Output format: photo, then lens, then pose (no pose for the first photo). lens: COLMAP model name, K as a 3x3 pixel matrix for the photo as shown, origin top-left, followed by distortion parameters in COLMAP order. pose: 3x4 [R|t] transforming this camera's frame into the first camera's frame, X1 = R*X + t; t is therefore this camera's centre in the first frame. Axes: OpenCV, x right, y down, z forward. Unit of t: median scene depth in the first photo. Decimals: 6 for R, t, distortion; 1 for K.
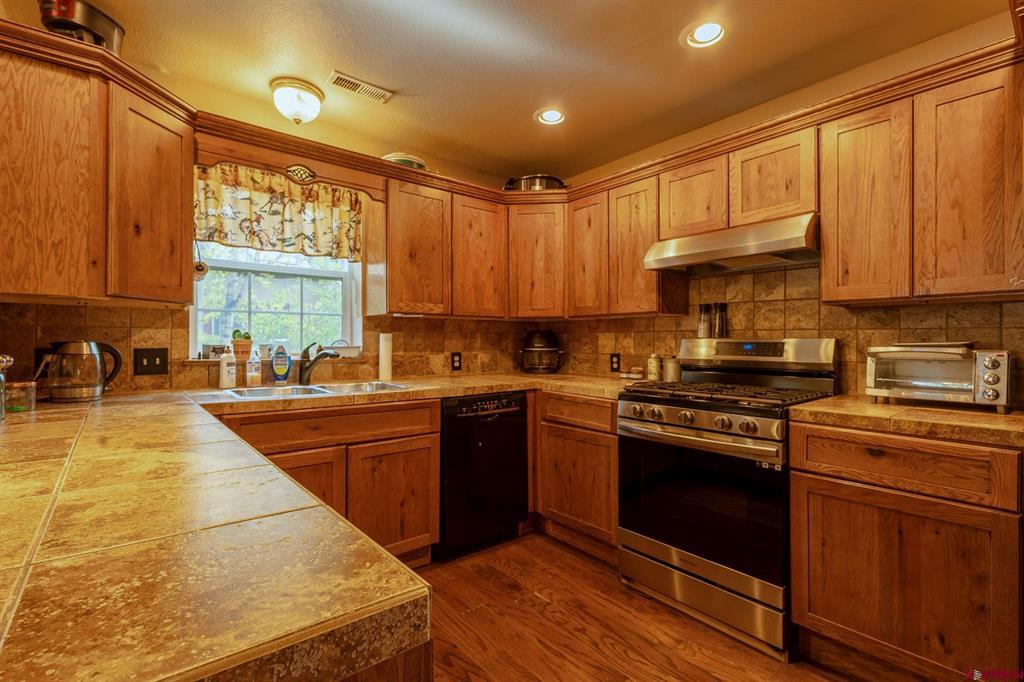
lens RADIAL K [[474.8, 0, 512.0], [0, 474.8, 341.0], [0, 0, 1]] dist [0.005870, -0.001362]
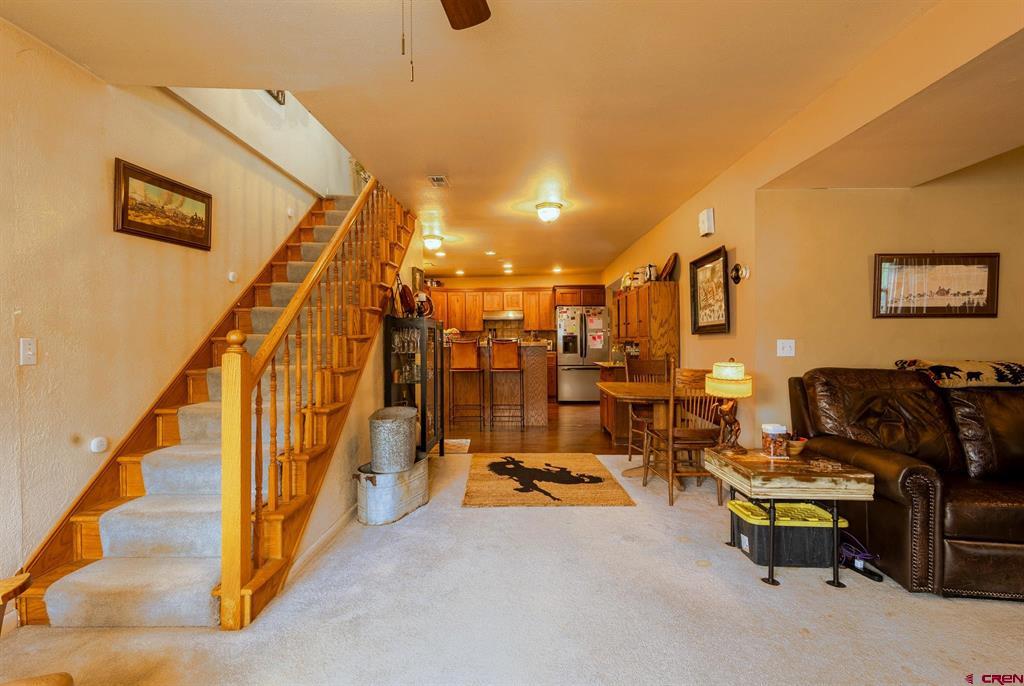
lens RADIAL K [[487.3, 0, 509.2], [0, 487.3, 333.2], [0, 0, 1]] dist [0.002373, 0.000004]
pose [[0.657372, 0.001365, 0.753565, -2.237223], [0.007996, 0.999929, -0.008787, -0.010885], [-0.753524, 0.011802, 0.657315, -1.483353]]
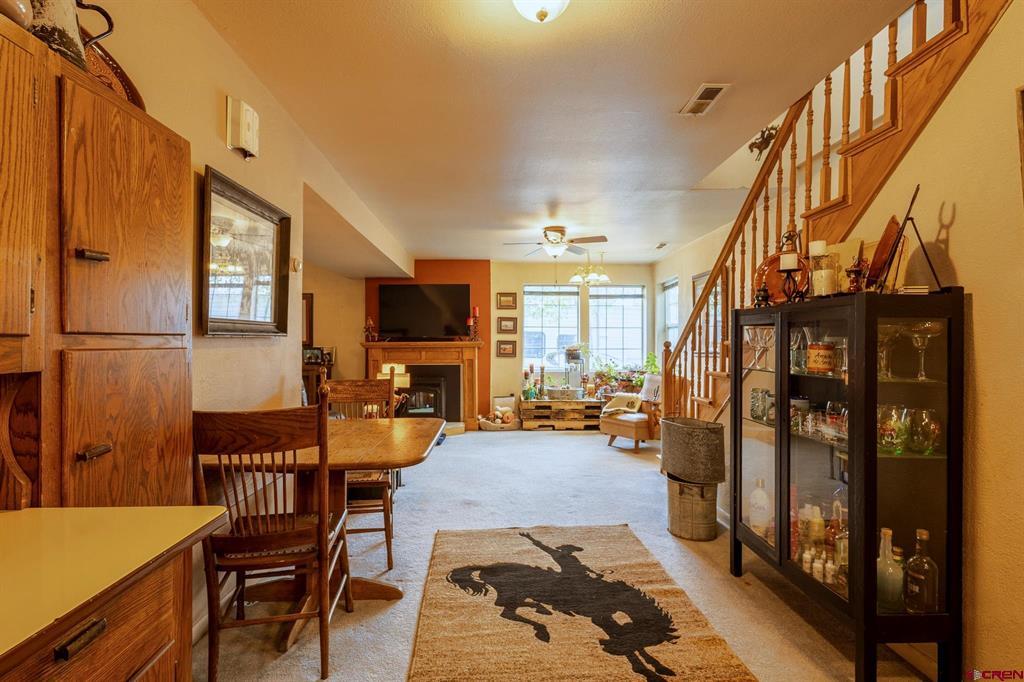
lens RADIAL K [[502.0, 0, 512.0], [0, 502.0, 341.0], [0, 0, 1]] dist [-0.001125, -0.000666]
pose [[-0.607702, -0.012385, -0.794069, -0.309597], [-0.006757, 0.999923, -0.010424, -0.002974], [0.794137, -0.000969, -0.607738, -0.096035]]
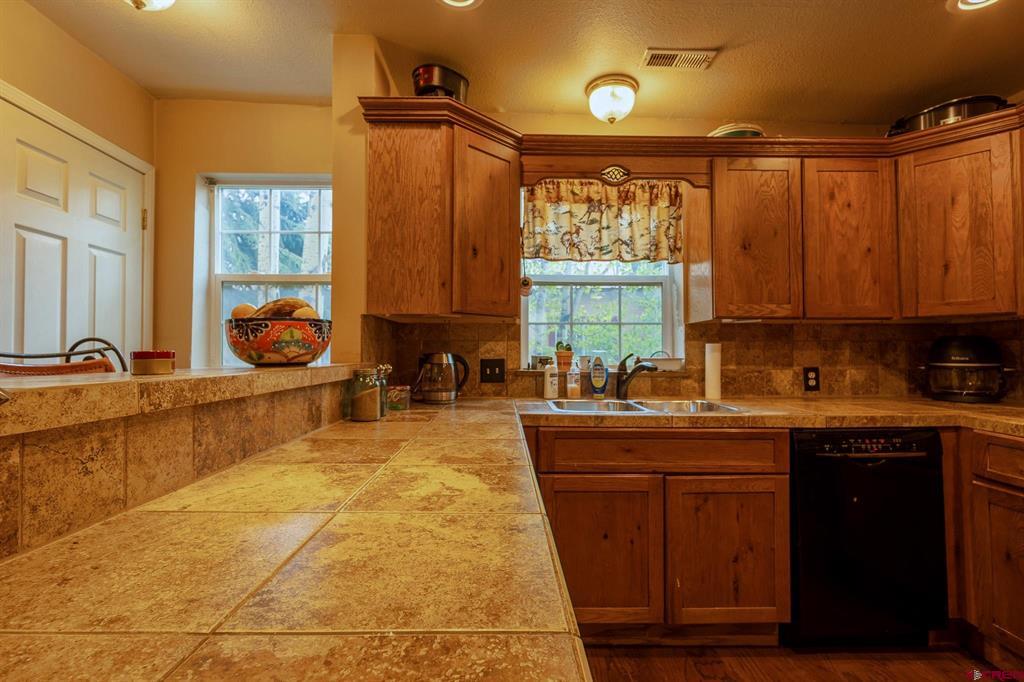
lens RADIAL K [[474.8, 0, 512.0], [0, 474.8, 341.0], [0, 0, 1]] dist [0.005870, -0.001362]
pose [[0.783223, -0.016239, -0.621529, -0.022666], [0.001131, 0.999694, -0.024695, 0.000459], [0.621740, 0.018638, 0.783002, 0.129031]]
